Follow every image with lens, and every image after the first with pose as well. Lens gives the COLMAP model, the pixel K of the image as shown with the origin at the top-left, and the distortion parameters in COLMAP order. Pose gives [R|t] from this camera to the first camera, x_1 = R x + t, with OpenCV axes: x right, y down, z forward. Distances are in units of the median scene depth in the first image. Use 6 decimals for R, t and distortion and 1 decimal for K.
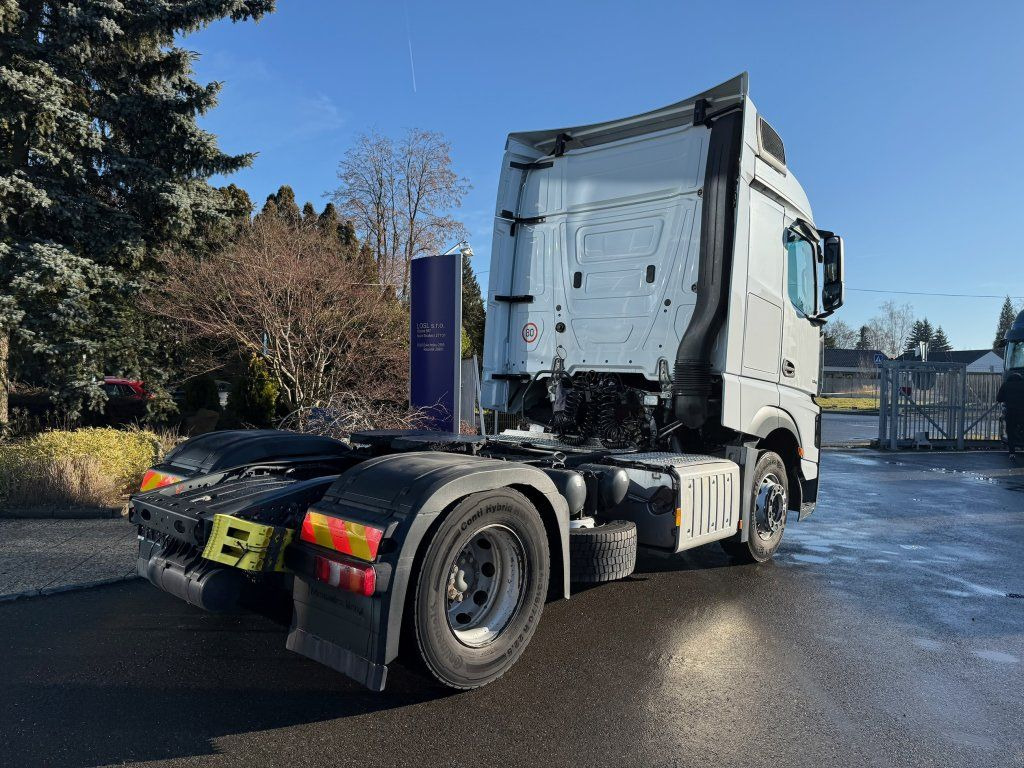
lens RADIAL K [[673.8, 0, 513.1], [0, 673.8, 380.5], [0, 0, 1]] dist [0.013867, -0.004903]
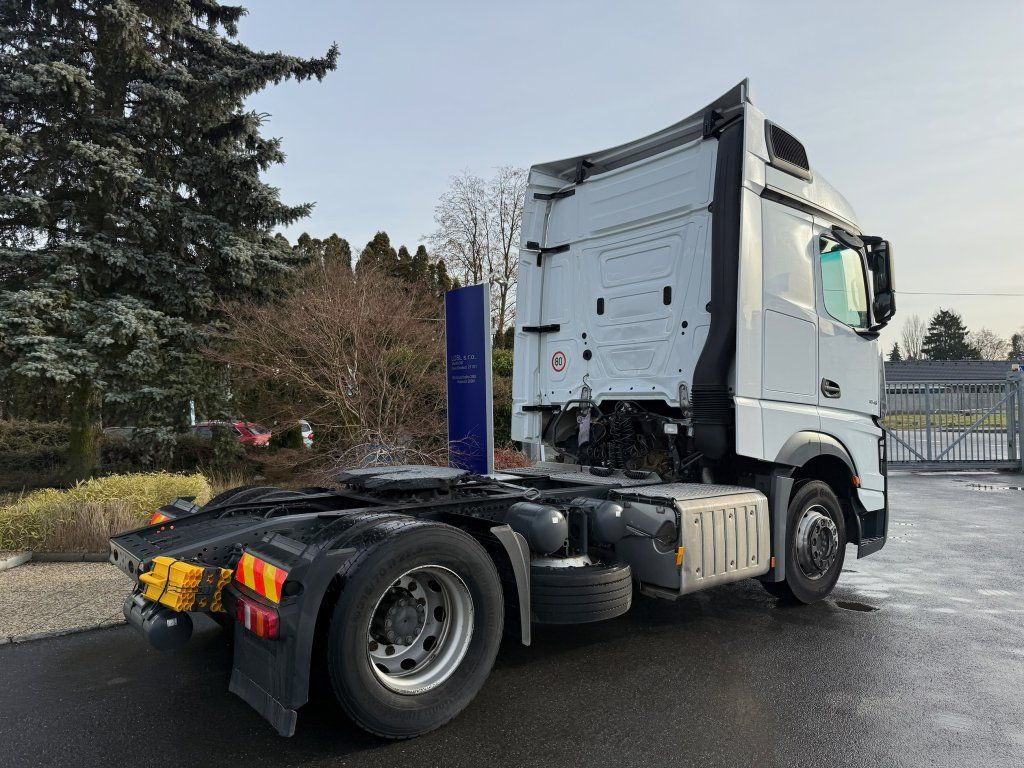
lens RADIAL K [[675.8, 0, 544.0], [0, 675.8, 380.9], [0, 0, 1]] dist [0.054806, -0.064094]
pose [[0.989941, -0.040911, -0.135434, 0.143346], [0.034935, 0.998320, -0.046214, 0.000688], [0.137097, 0.041018, 0.989708, 0.028547]]
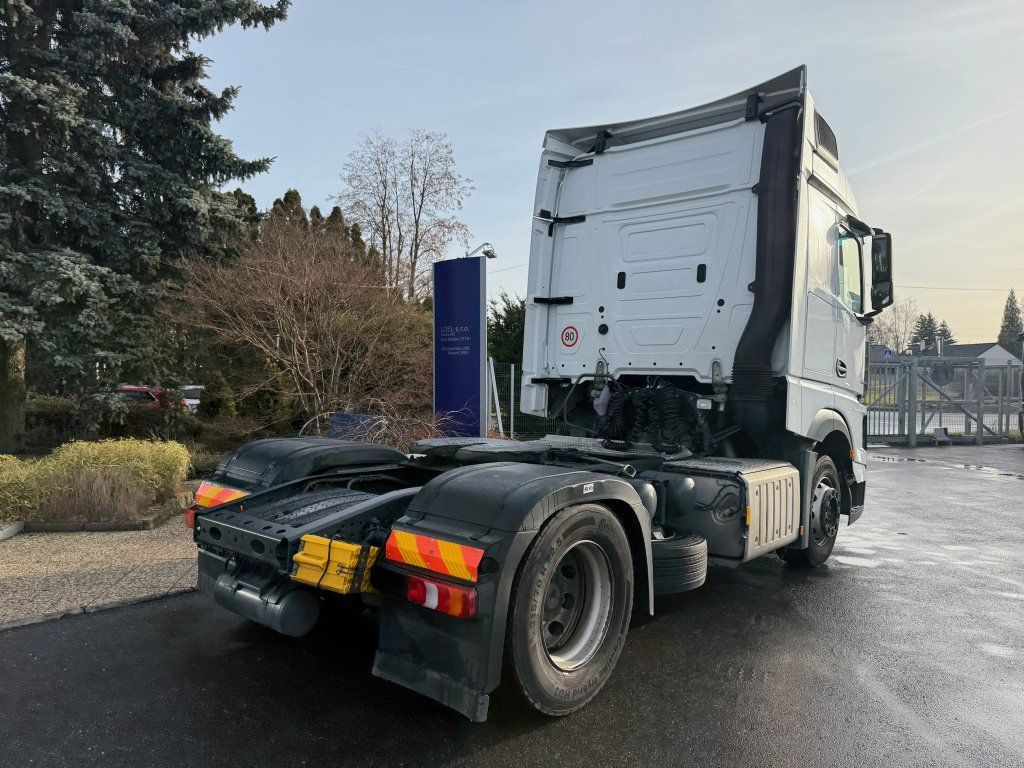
lens RADIAL K [[675.0, 0, 508.2], [0, 675.0, 381.7], [0, 0, 1]] dist [-0.005395, -0.000028]
pose [[0.999898, -0.014276, -0.000980, -0.068998], [0.014277, 0.999898, 0.000741, -0.006376], [0.000969, -0.000755, 0.999999, 0.026796]]
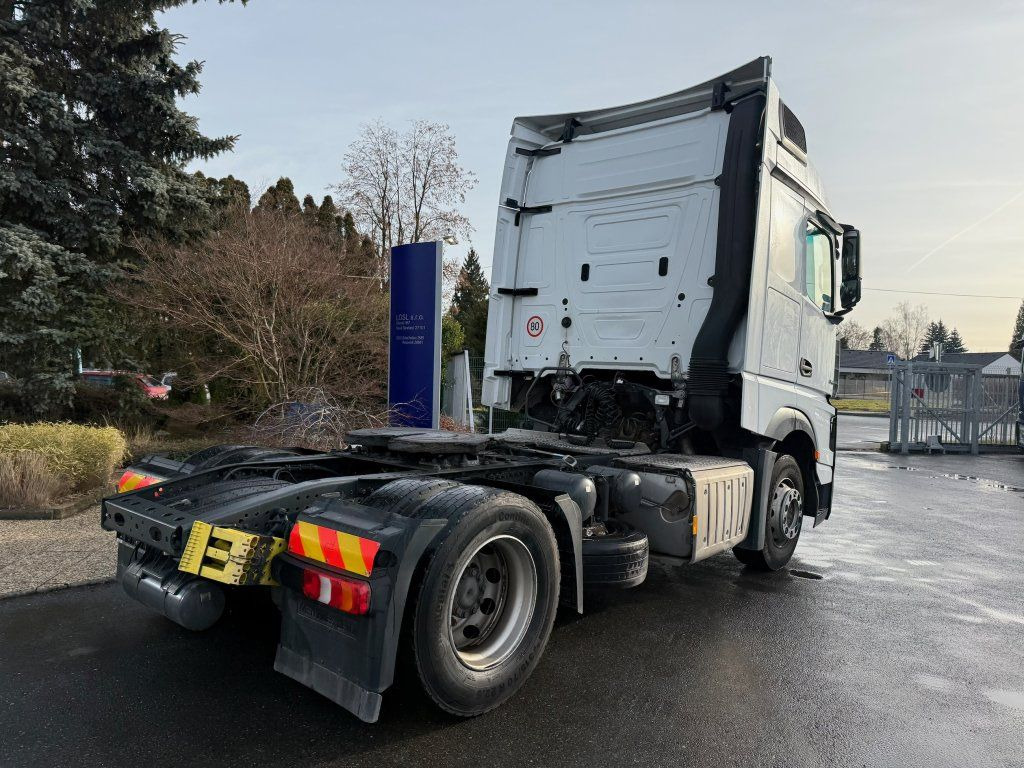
lens RADIAL K [[673.8, 0, 513.1], [0, 673.8, 380.5], [0, 0, 1]] dist [0.013867, -0.004903]
pose [[0.999919, 0.011218, 0.006086, -0.010980], [-0.011248, 0.999924, 0.004956, -0.000048], [-0.006030, -0.005024, 0.999969, 0.046820]]
